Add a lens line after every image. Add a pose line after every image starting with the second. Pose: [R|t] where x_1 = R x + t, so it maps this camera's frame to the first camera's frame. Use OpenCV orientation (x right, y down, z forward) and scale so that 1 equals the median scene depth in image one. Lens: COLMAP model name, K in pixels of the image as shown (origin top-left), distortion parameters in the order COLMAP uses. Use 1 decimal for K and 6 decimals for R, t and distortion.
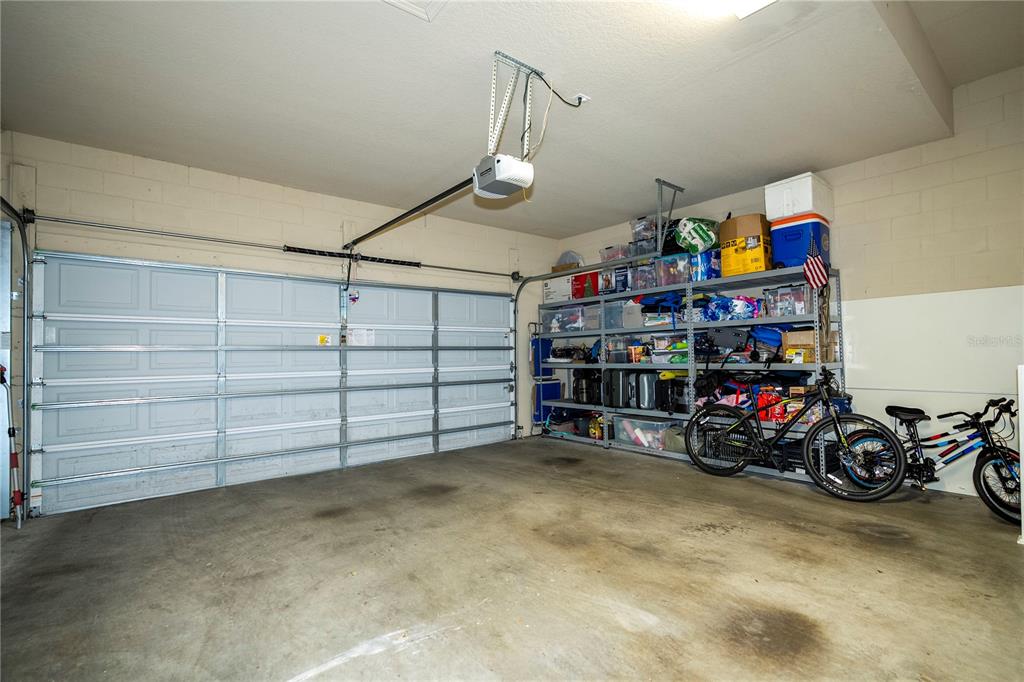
lens RADIAL K [[461.7, 0, 517.2], [0, 461.7, 338.4], [0, 0, 1]] dist [-0.005927, 0.001303]
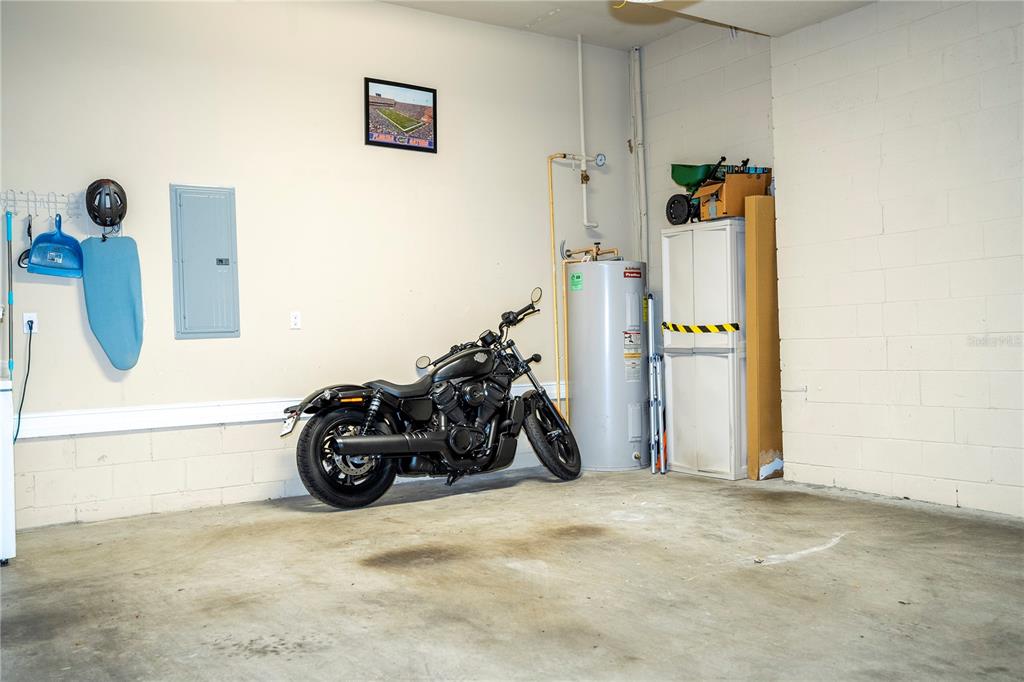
lens RADIAL K [[924.2, 0, 514.6], [0, 924.2, 336.5], [0, 0, 1]] dist [0.011267, -0.009878]
pose [[-0.995553, 0.039379, 0.085573, 0.060010], [0.036429, 0.998696, -0.035765, 0.115873], [-0.086870, -0.032488, -0.995690, 1.838630]]
